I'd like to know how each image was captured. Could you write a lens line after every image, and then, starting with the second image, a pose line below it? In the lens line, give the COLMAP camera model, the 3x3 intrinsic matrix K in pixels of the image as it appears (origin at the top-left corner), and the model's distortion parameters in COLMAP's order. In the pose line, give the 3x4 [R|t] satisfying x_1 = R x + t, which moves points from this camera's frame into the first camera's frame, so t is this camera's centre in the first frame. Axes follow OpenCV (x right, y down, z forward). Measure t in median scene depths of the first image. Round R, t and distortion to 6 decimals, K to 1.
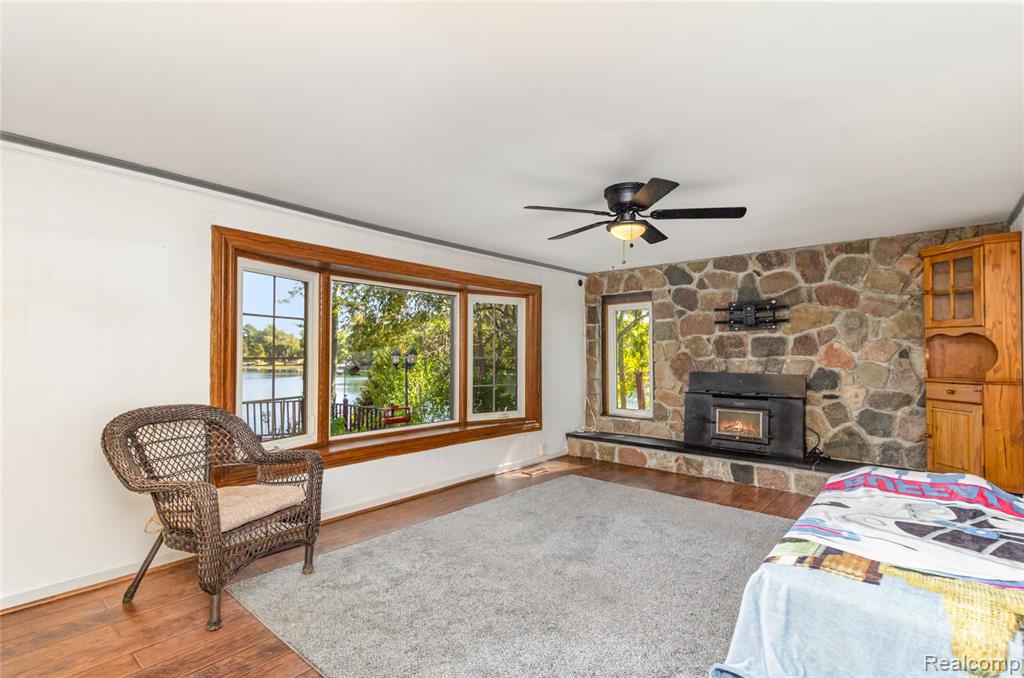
lens RADIAL K [[478.1, 0, 514.9], [0, 478.1, 347.2], [0, 0, 1]] dist [-0.000229, 0.000003]
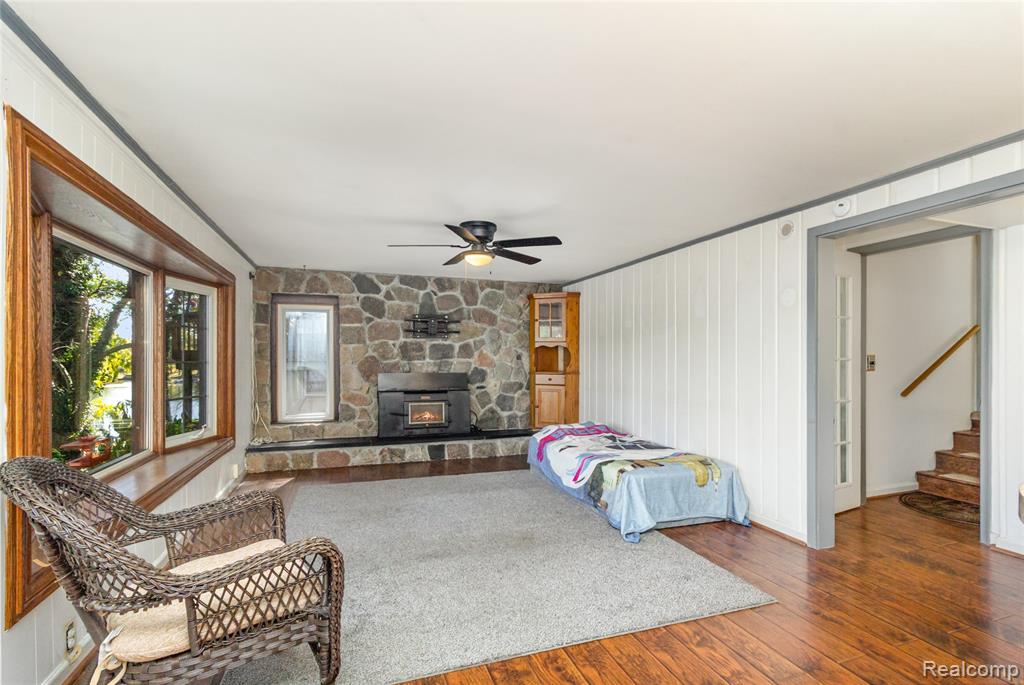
lens RADIAL K [[488.3, 0, 517.0], [0, 488.3, 358.5], [0, 0, 1]] dist [0.001113, 0.000120]
pose [[0.502217, -0.002463, 0.864738, -0.490645], [-0.014141, 0.999839, 0.011060, 0.000296], [-0.864626, -0.017783, 0.502101, 0.161532]]
